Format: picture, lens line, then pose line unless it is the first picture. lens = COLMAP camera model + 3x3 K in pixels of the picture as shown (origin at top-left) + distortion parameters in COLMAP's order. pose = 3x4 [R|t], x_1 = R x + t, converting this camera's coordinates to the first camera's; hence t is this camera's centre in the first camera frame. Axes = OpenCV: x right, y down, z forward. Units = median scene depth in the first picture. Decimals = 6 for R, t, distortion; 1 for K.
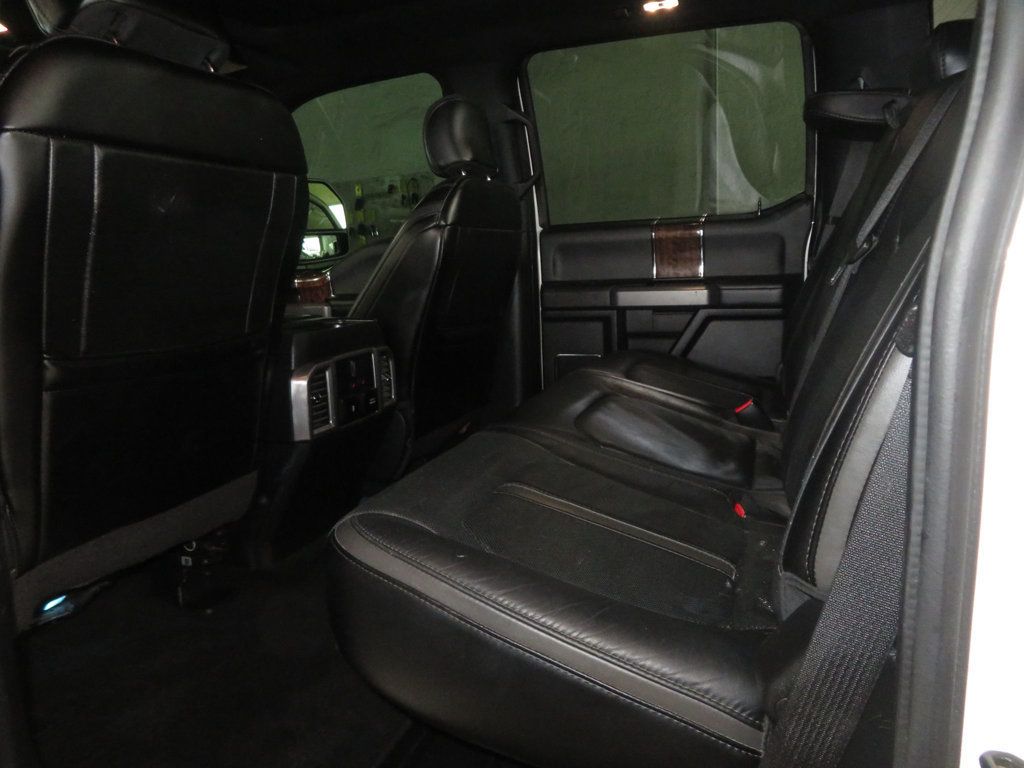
lens RADIAL K [[741.8, 0, 521.0], [0, 741.8, 387.7], [0, 0, 1]] dist [-0.002832, 0.003684]
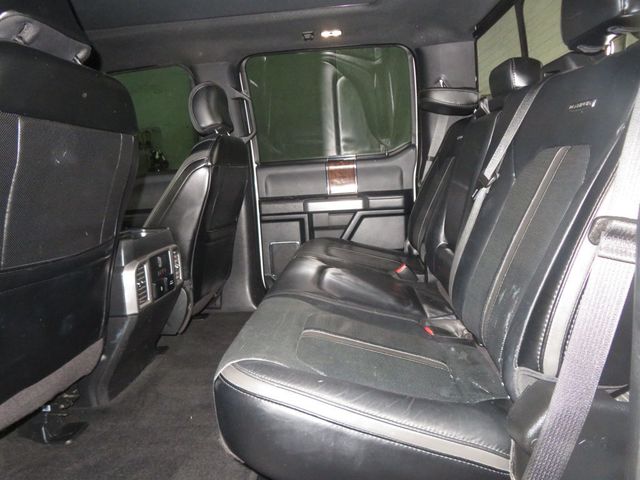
lens RADIAL K [[463.6, 0, 323.5], [0, 463.6, 237.1], [0, 0, 1]] dist [-0.002832, 0.003684]
pose [[0.965823, -0.053077, 0.253711, -0.108396], [0.064411, 0.997253, -0.036572, -0.015350], [-0.251073, 0.051664, 0.966588, 0.007927]]
